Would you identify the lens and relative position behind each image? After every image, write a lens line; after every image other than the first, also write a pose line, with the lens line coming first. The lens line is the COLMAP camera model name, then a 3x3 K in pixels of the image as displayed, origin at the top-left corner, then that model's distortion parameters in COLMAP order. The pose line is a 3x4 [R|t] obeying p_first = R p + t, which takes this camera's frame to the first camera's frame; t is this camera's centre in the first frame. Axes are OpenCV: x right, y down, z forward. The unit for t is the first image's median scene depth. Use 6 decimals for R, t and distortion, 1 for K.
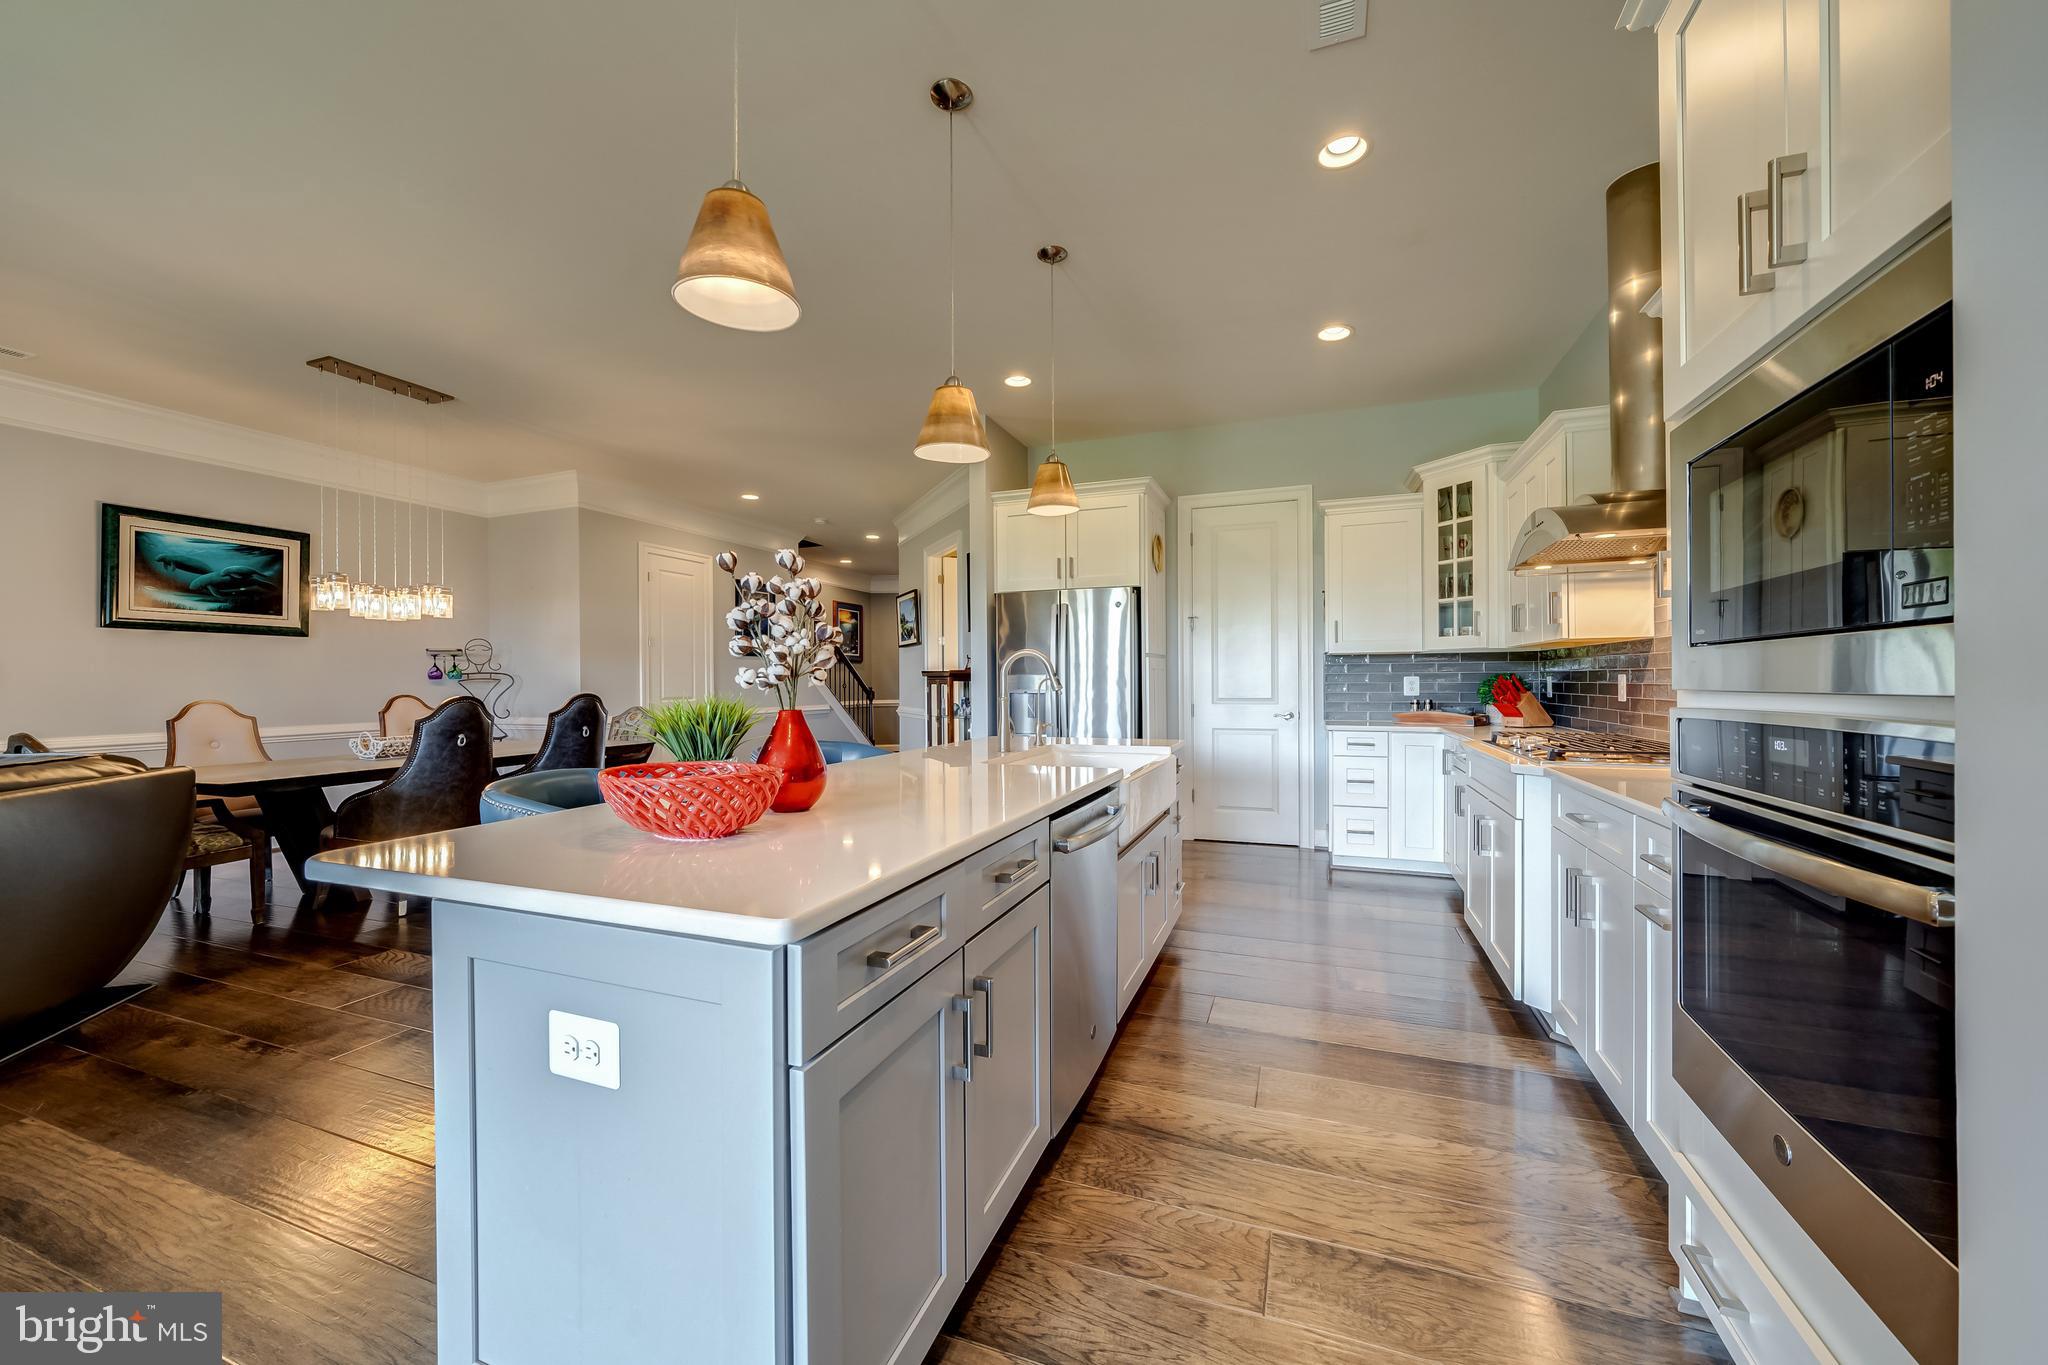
lens RADIAL K [[740.1, 0, 1045.6], [0, 740.1, 683.1], [0, 0, 1]] dist [-0.007406, 0.000131]
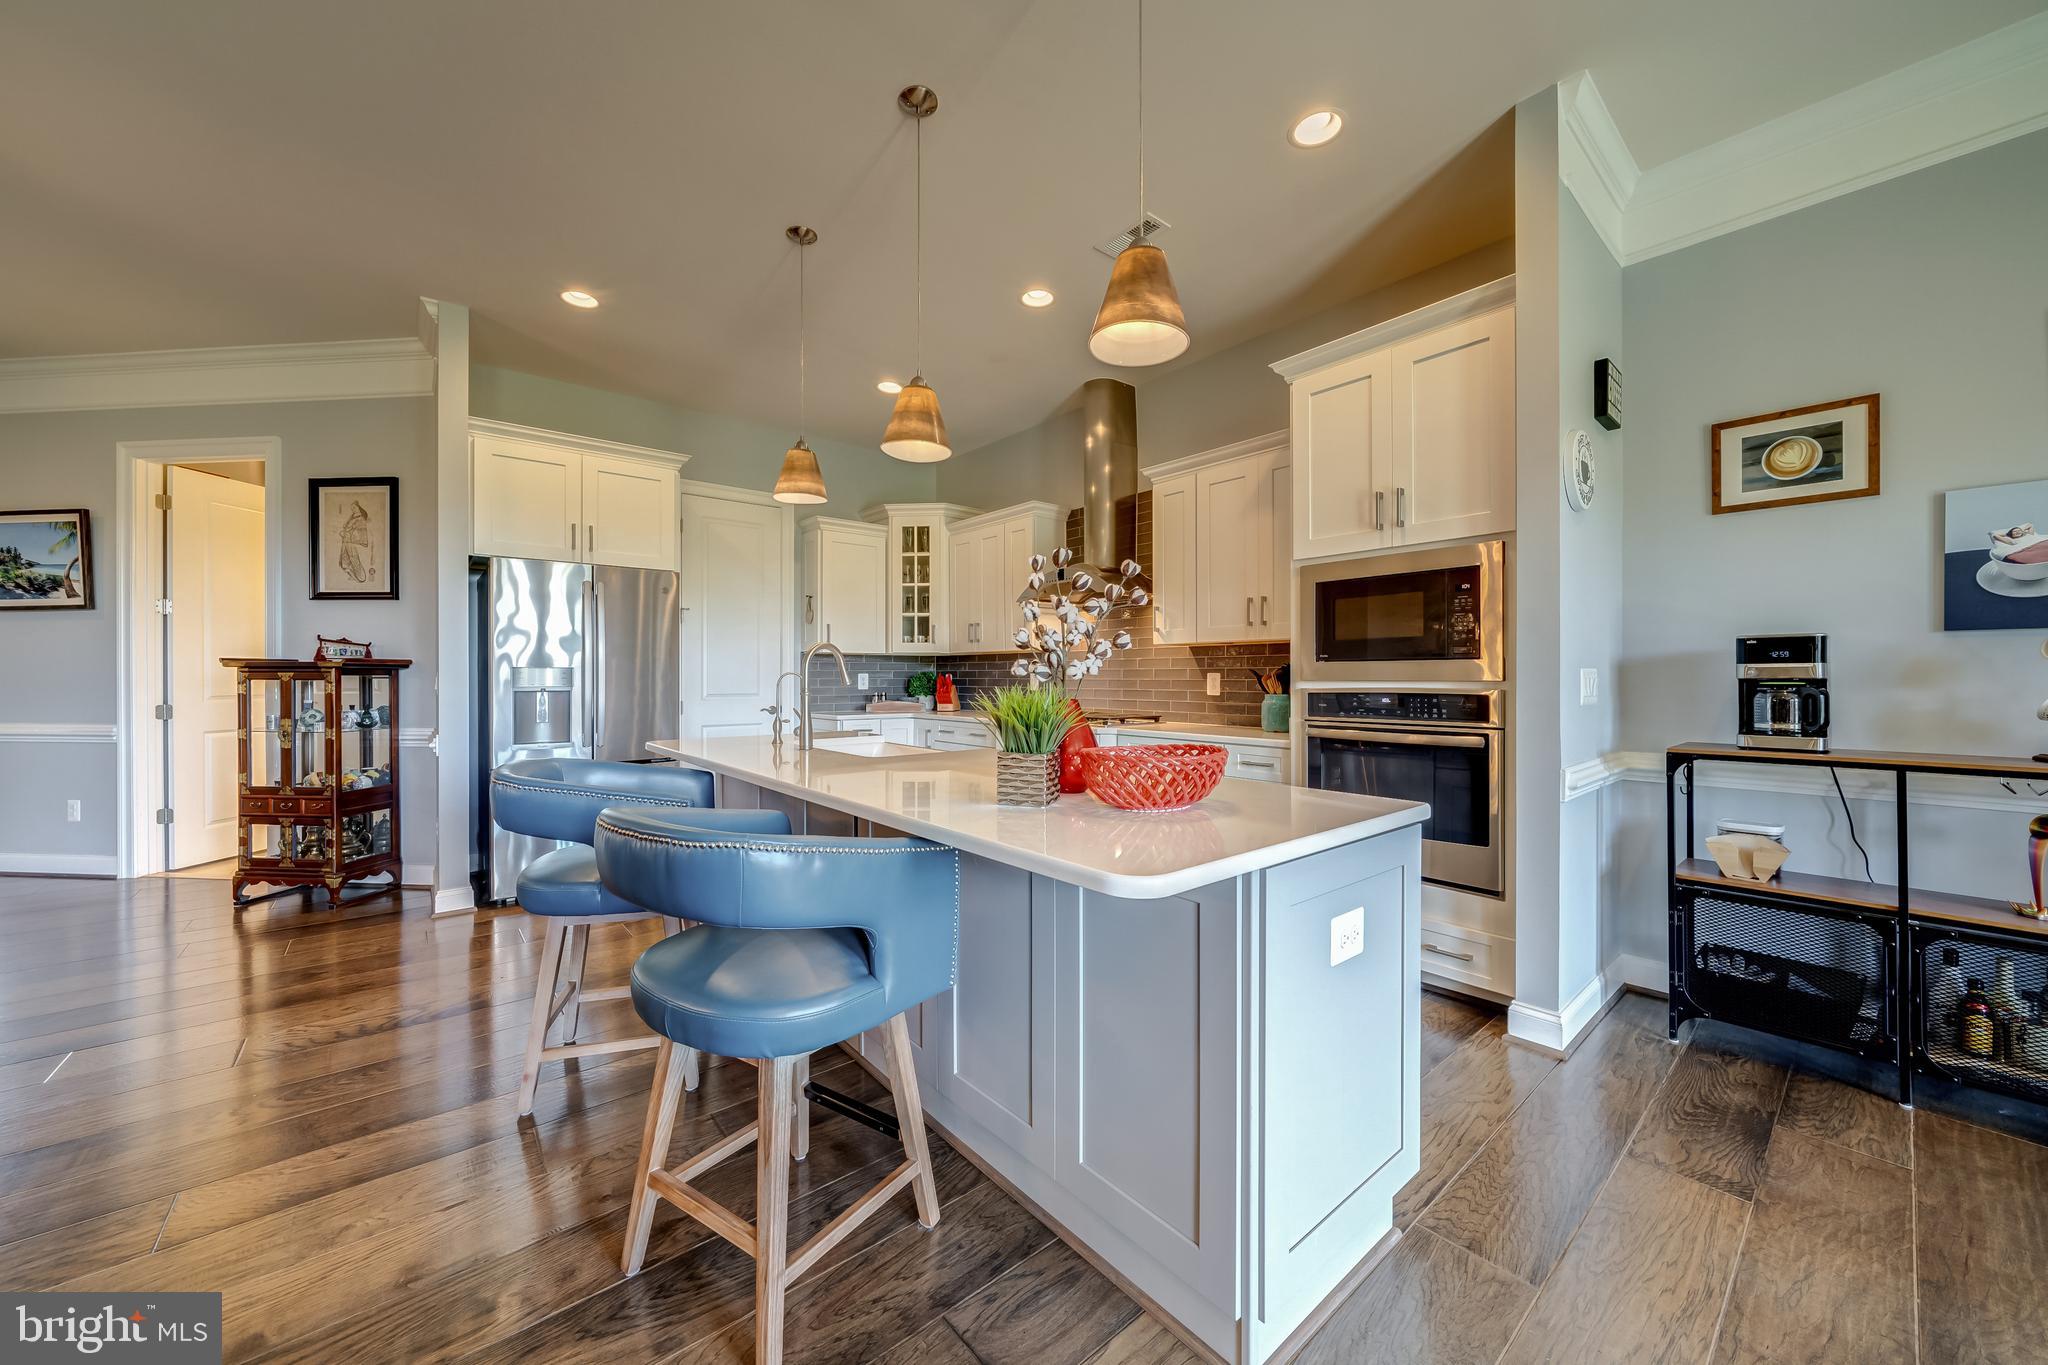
lens RADIAL K [[740.1, 0, 1020.8], [0, 740.1, 678.4], [0, 0, 1]] dist [-0.007406, 0.000131]
pose [[0.509668, 0.004986, 0.860356, -0.350557], [0.002661, 0.999969, -0.007371, 0.007057], [-0.860367, 0.006046, 0.509639, 0.132500]]
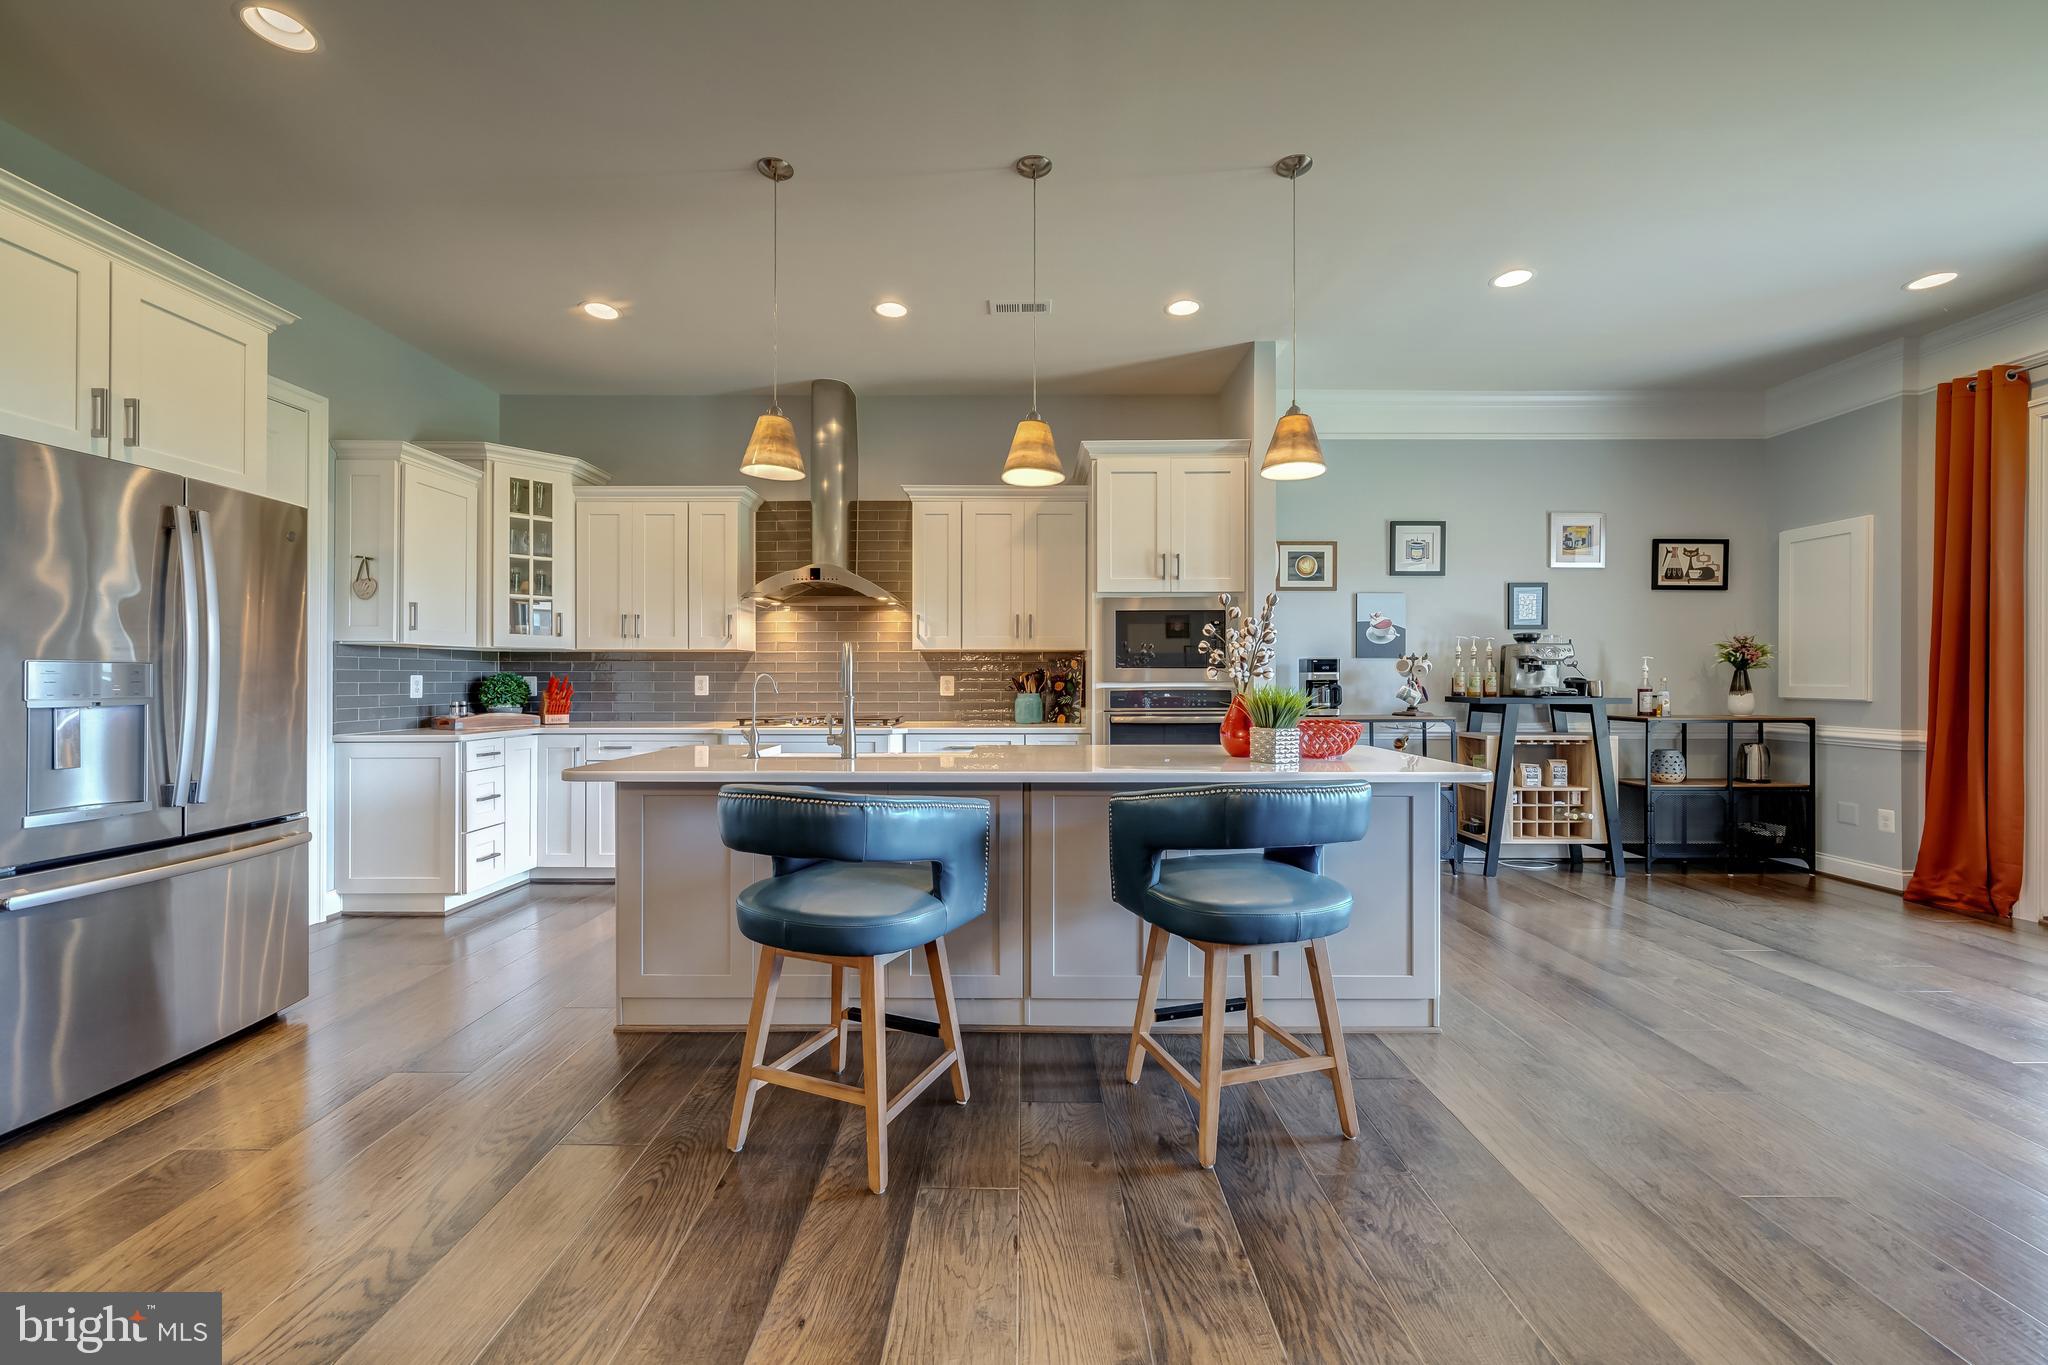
lens RADIAL K [[801.3, 0, 1012.8], [0, 801.3, 675.5], [0, 0, 1]] dist [-0.003526, 0.000207]
pose [[-0.331794, 0.012005, 0.943276, -0.489564], [0.009701, 0.999910, -0.009313, 0.005286], [-0.943302, 0.006061, -0.331880, 0.557714]]
